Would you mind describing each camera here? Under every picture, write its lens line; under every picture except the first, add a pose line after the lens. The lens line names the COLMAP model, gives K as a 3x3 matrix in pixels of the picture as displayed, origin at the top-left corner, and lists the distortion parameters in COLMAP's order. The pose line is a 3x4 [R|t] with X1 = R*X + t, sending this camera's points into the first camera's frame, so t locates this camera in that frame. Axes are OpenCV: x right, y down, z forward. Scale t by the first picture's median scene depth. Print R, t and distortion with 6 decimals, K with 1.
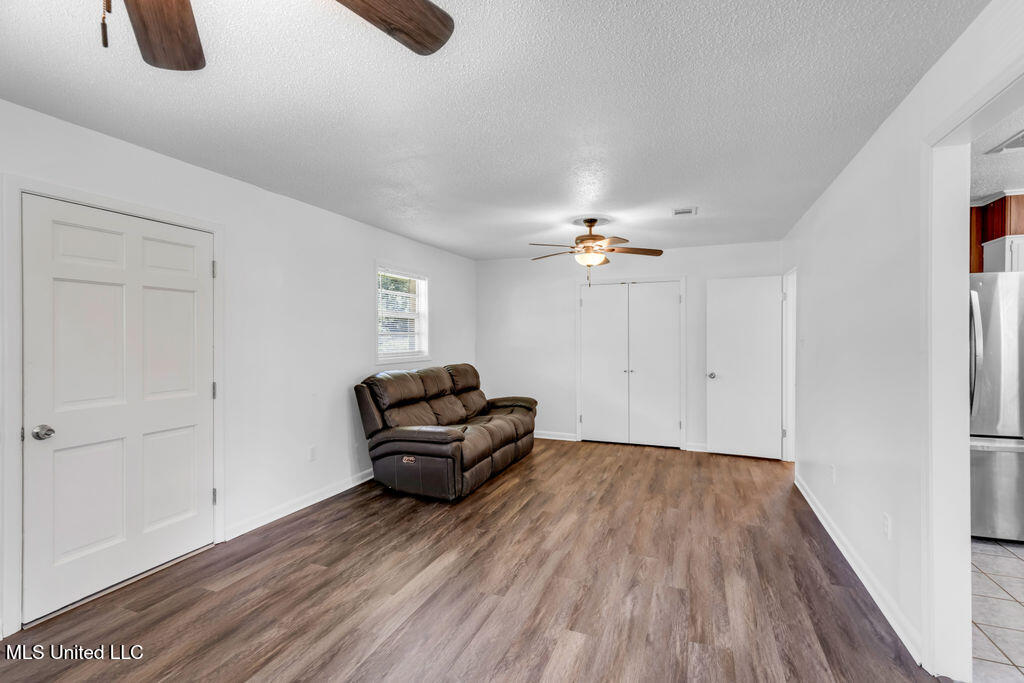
lens RADIAL K [[462.0, 0, 518.7], [0, 462.0, 338.3], [0, 0, 1]] dist [0.009904, -0.001851]
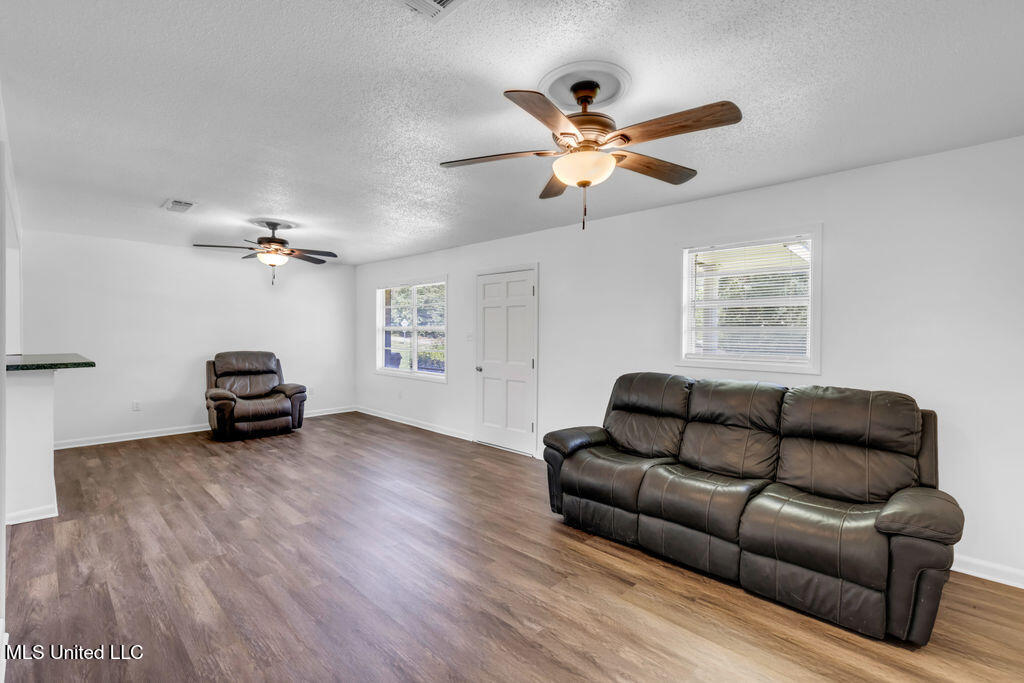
lens RADIAL K [[462.0, 0, 514.8], [0, 462.0, 337.1], [0, 0, 1]] dist [0.009904, -0.001851]
pose [[-0.396877, 0.010502, -0.917812, 0.878476], [-0.009417, 0.999835, 0.015513, -0.006827], [0.917824, 0.014800, -0.396712, 1.587477]]
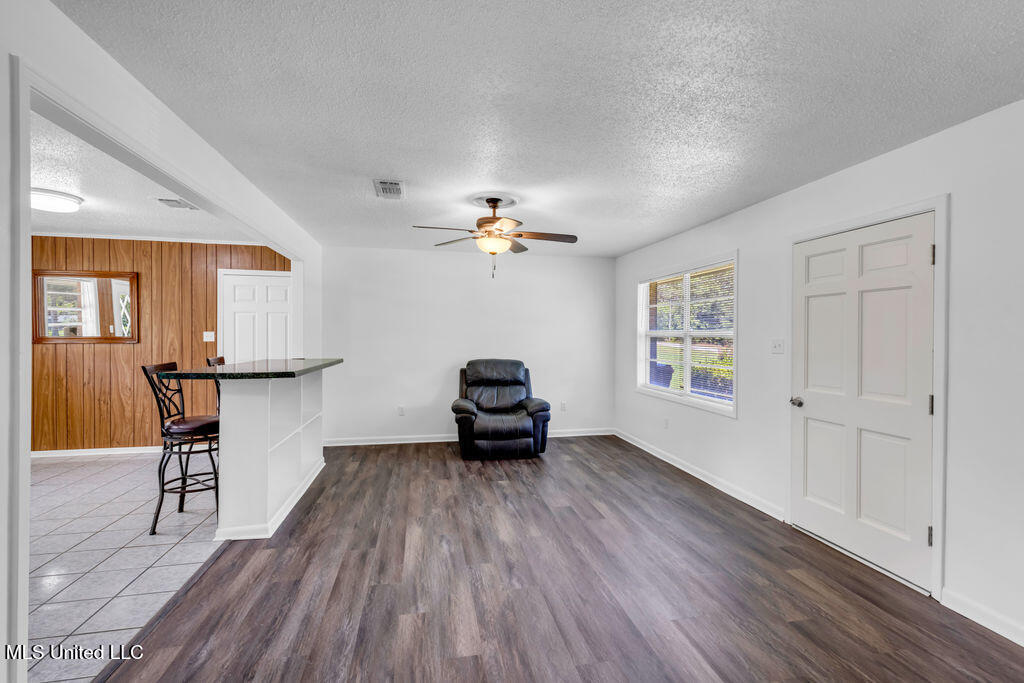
lens RADIAL K [[462.0, 0, 515.7], [0, 462.0, 337.7], [0, 0, 1]] dist [0.009904, -0.001851]
pose [[-0.842686, -0.002804, -0.538399, 0.384865], [-0.008965, 0.999921, 0.008824, -0.003686], [0.538331, 0.012263, -0.842644, 1.287872]]
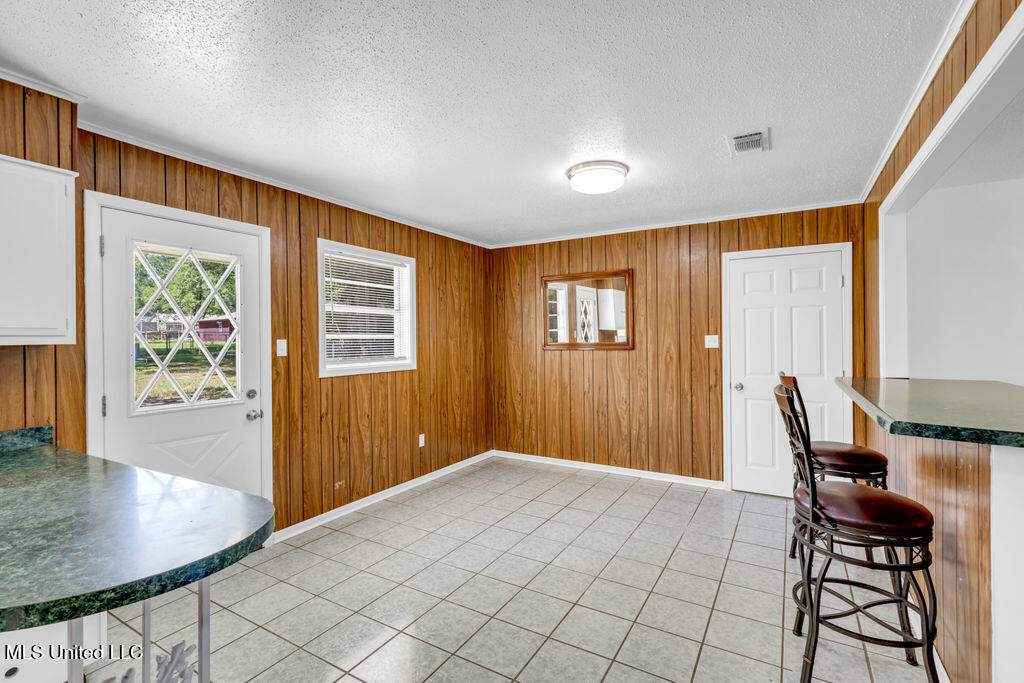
lens RADIAL K [[462.0, 0, 515.8], [0, 462.0, 338.6], [0, 0, 1]] dist [0.009904, -0.001851]
pose [[-0.986355, 0.007679, 0.164455, 0.765308], [0.008506, 0.999954, 0.004325, -0.001431], [-0.164415, 0.005665, -0.986375, 0.616020]]
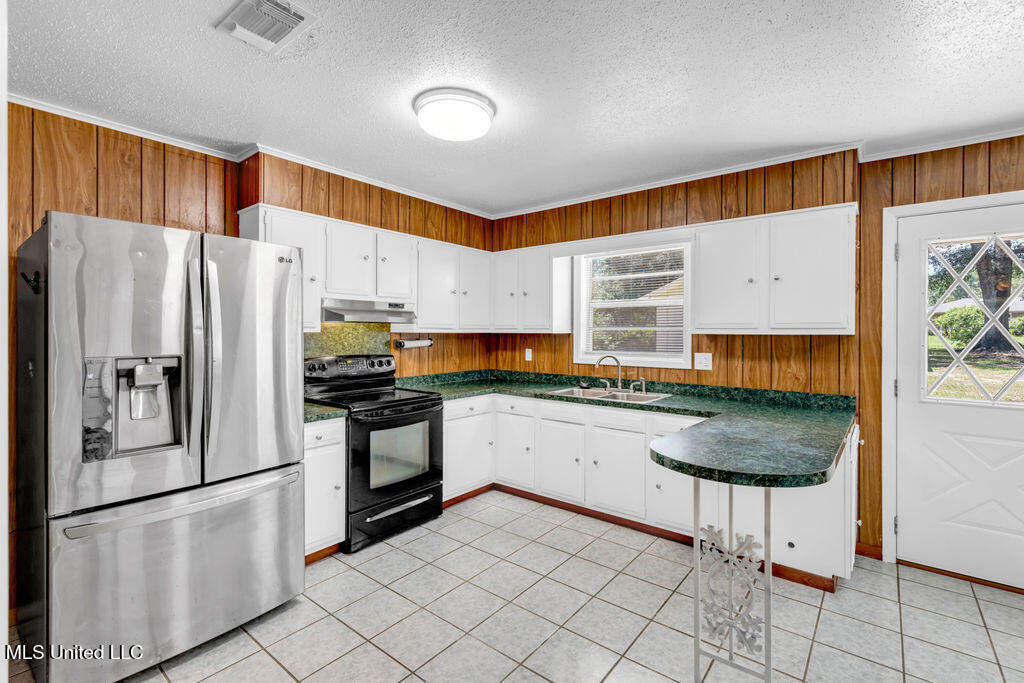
lens RADIAL K [[462.0, 0, 520.6], [0, 462.0, 331.9], [0, 0, 1]] dist [0.009904, -0.001851]
pose [[0.293309, 0.001393, 0.956017, 0.489684], [0.000007, 0.999999, -0.001459, -0.000106], [-0.956018, 0.000434, 0.293309, 0.400018]]
